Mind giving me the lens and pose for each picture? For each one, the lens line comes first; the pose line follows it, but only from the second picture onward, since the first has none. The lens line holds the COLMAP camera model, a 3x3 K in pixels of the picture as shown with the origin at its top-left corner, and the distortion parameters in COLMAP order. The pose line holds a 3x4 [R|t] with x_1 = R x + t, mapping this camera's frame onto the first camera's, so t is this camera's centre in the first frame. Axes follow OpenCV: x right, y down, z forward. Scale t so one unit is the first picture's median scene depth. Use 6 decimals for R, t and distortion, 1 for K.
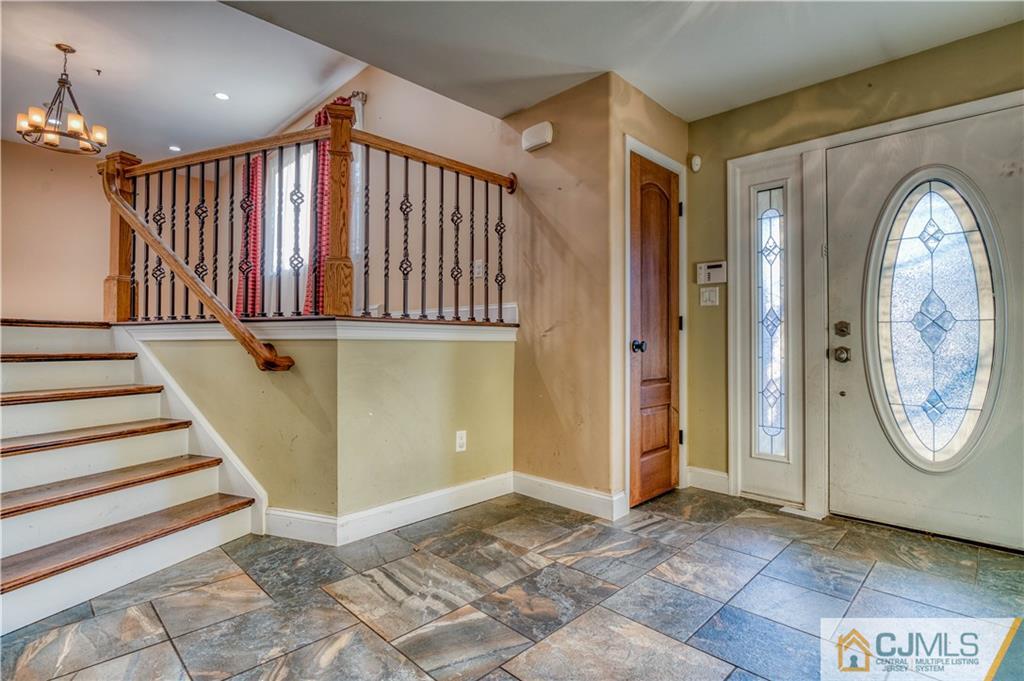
lens RADIAL K [[508.6, 0, 511.2], [0, 508.6, 340.1], [0, 0, 1]] dist [-0.012228, -0.004894]
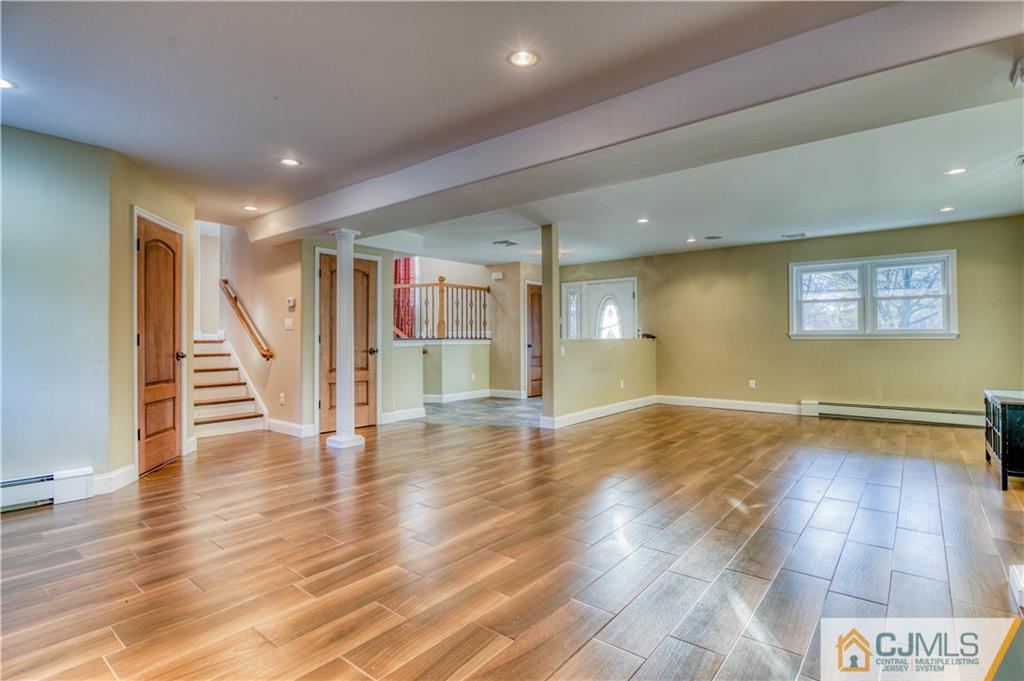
lens RADIAL K [[508.6, 0, 517.1], [0, 508.6, 335.9], [0, 0, 1]] dist [-0.012228, -0.004894]
pose [[0.993533, -0.004017, 0.113476, -0.181097], [0.003456, 0.999981, 0.005138, -0.064735], [-0.113494, -0.004713, 0.993528, -2.073549]]
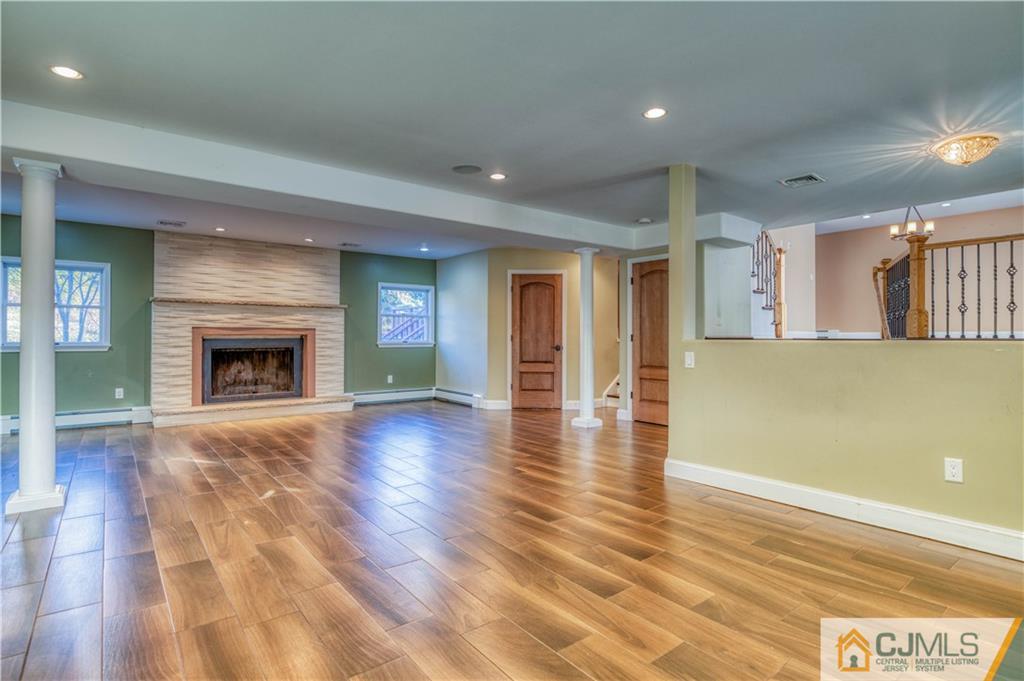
lens RADIAL K [[517.7, 0, 511.1], [0, 517.7, 336.7], [0, 0, 1]] dist [-0.017424, -0.000328]
pose [[-0.126618, -0.002043, -0.991949, 1.633436], [0.011373, 0.999929, -0.003511, -0.050527], [0.991886, -0.011726, -0.126586, -0.325119]]
